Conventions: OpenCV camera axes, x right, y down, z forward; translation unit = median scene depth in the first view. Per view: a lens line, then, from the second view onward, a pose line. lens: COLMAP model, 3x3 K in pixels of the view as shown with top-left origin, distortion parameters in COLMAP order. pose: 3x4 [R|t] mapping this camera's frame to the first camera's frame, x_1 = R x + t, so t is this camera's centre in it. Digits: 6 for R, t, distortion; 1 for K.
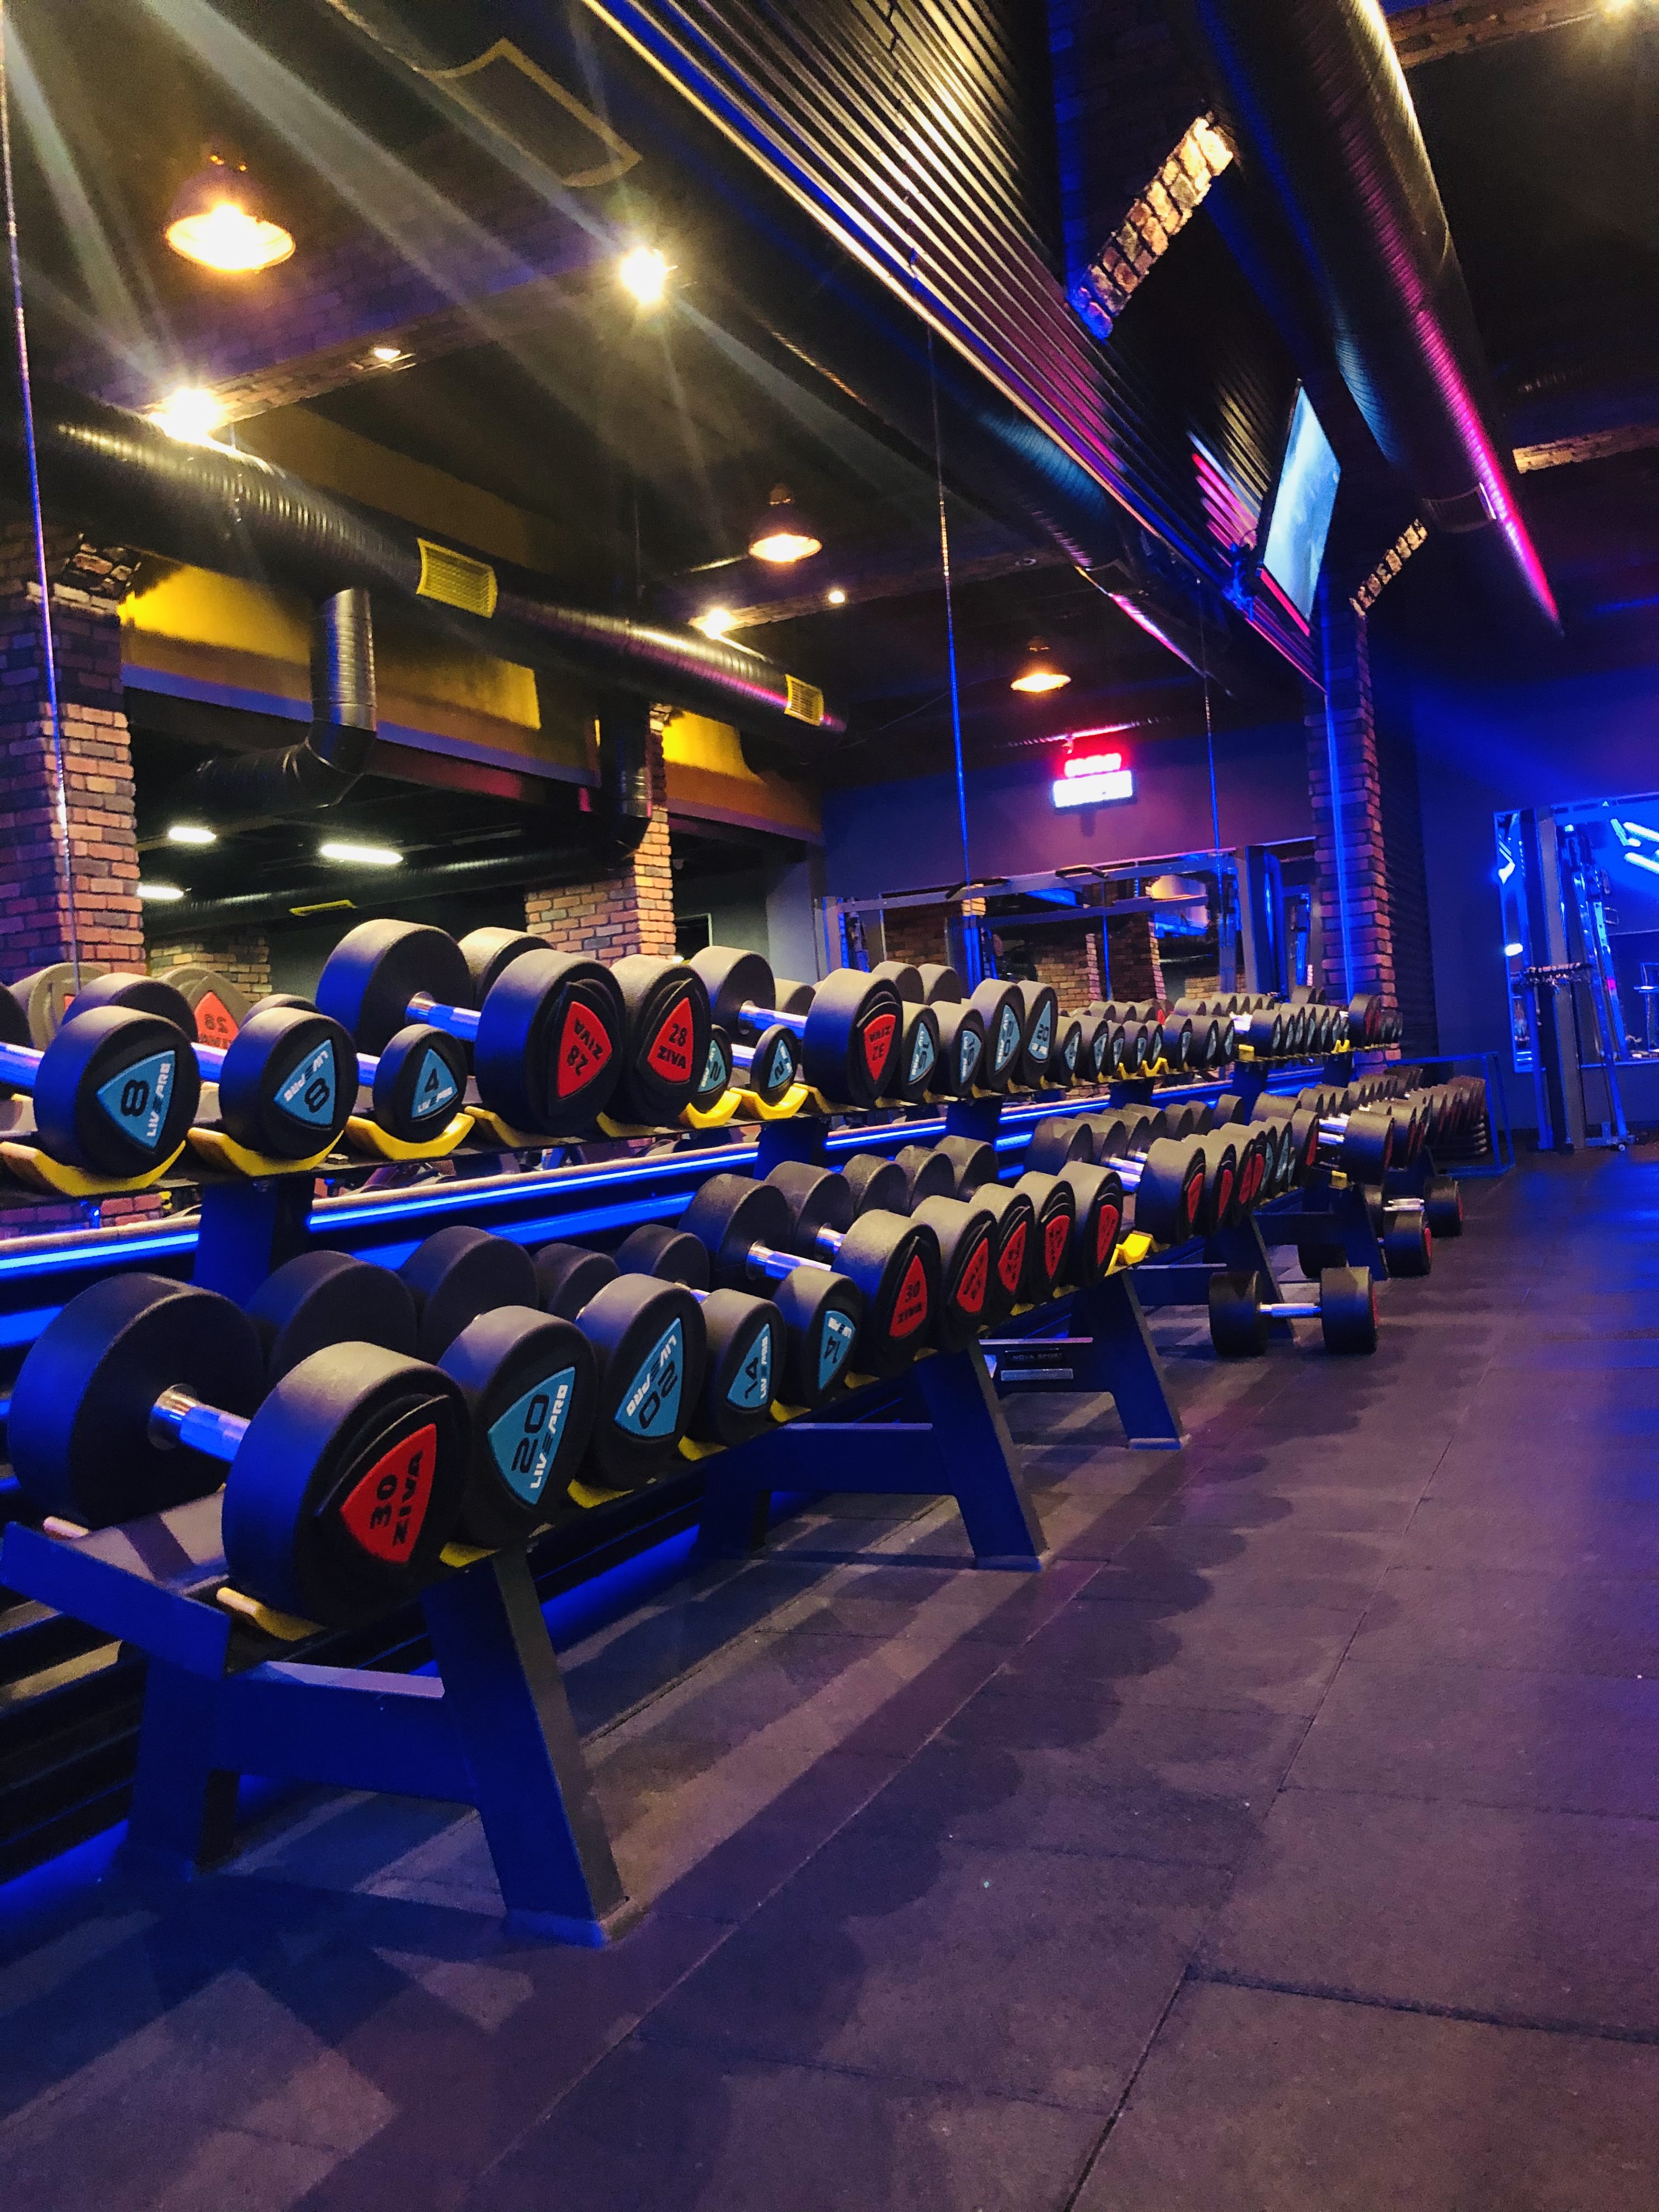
lens RADIAL K [[1820.1, 0, 833.0], [0, 1820.1, 1109.4], [0, 0, 1]] dist [0.014220, 0.005352]
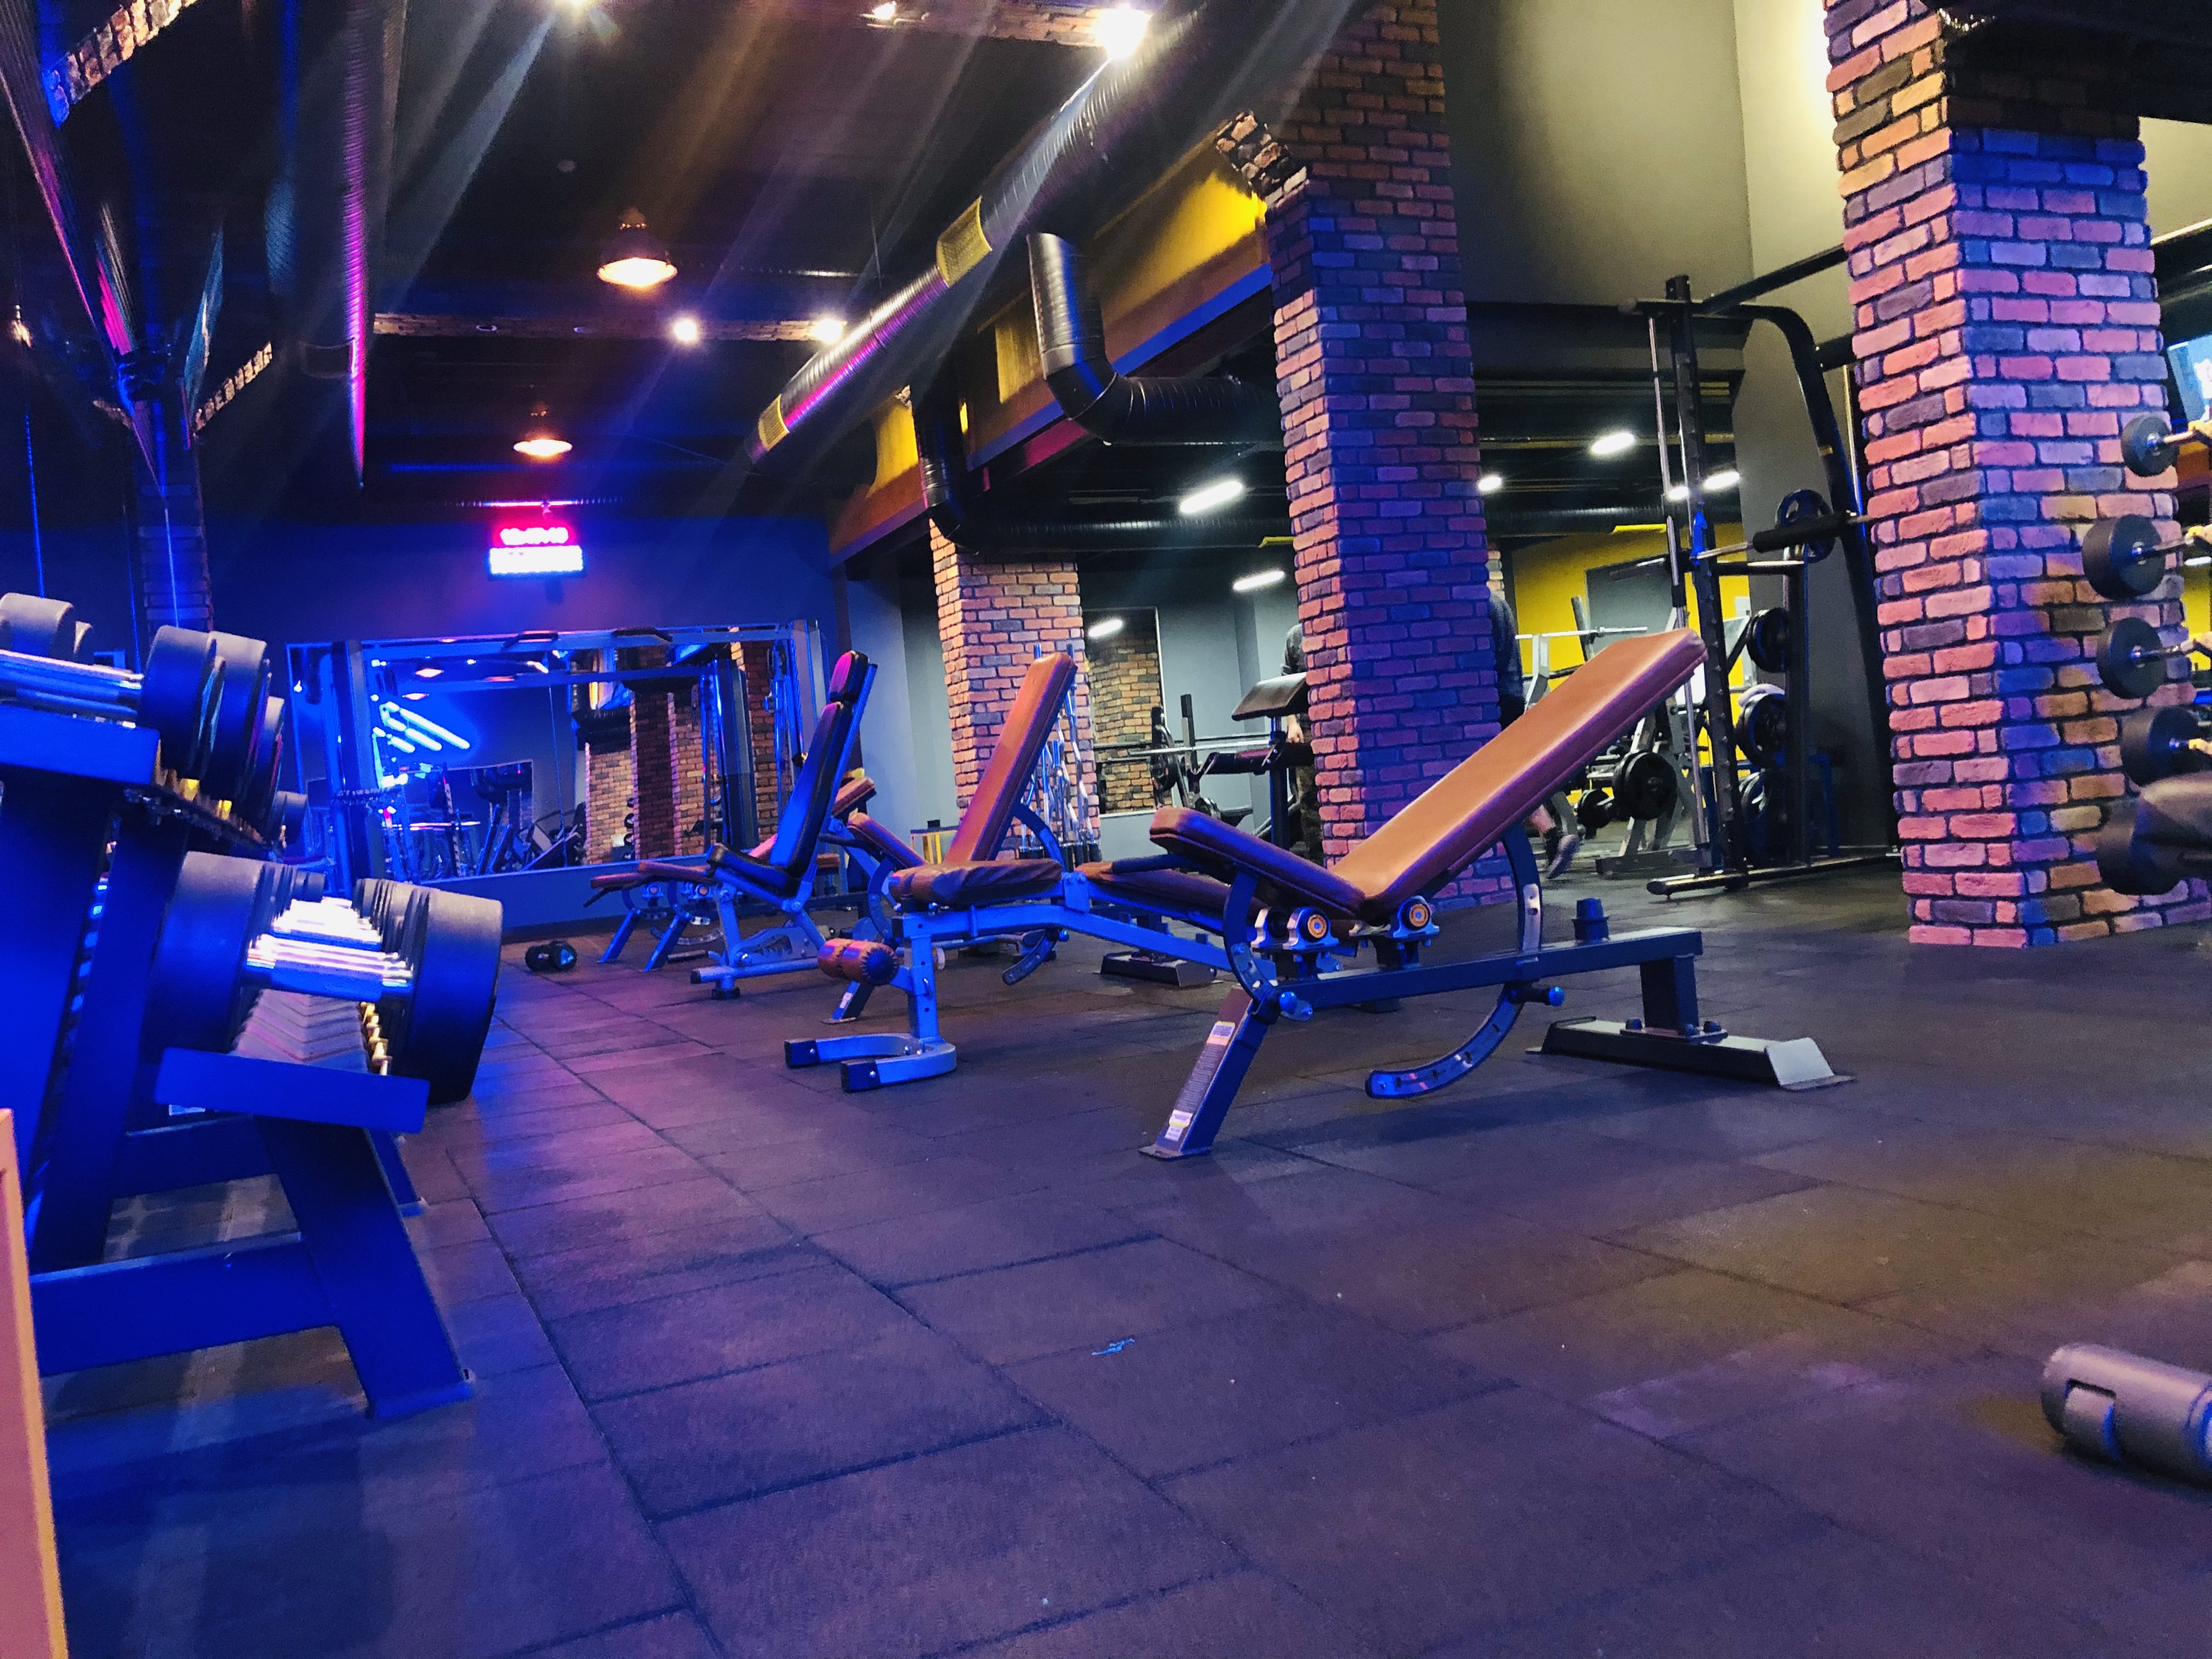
lens RADIAL K [[1820.1, 0, 1104.7], [0, 1820.1, 825.8], [0, 0, 1]] dist [0.014220, 0.005352]
pose [[0.666638, 0.012793, 0.745272, -0.217036], [0.043581, 0.997473, -0.056106, 0.040194], [-0.744107, 0.069882, 0.664396, -0.058066]]
